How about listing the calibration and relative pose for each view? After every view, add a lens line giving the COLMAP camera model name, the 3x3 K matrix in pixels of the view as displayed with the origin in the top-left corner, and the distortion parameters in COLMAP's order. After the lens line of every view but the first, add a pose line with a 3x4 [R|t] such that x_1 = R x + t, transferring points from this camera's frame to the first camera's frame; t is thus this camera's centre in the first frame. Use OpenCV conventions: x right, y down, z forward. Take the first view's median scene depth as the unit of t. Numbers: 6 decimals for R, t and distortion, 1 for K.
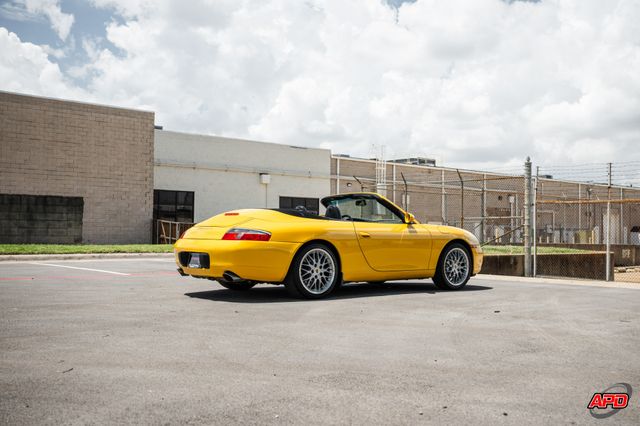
lens RADIAL K [[722.0, 0, 314.5], [0, 722.0, 211.6], [0, 0, 1]] dist [0.033543, 0.005415]
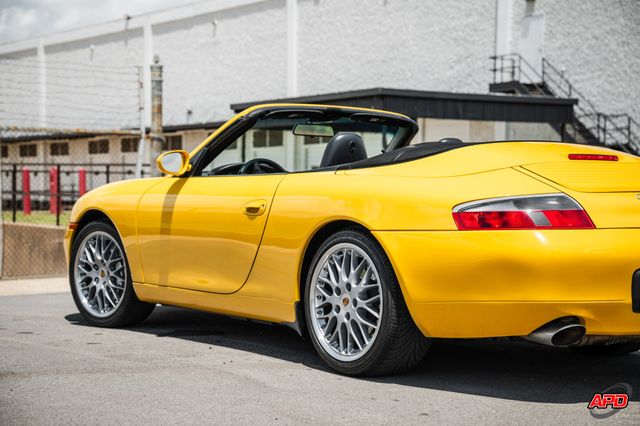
lens RADIAL K [[1199.1, 0, 333.2], [0, 1199.1, 215.0], [0, 0, 1]] dist [0.450946, 0.058383]
pose [[0.062963, -0.026168, 0.997673, -0.704277], [-0.036681, 0.998920, 0.028516, 0.019194], [-0.997342, -0.038391, 0.061935, 1.035957]]
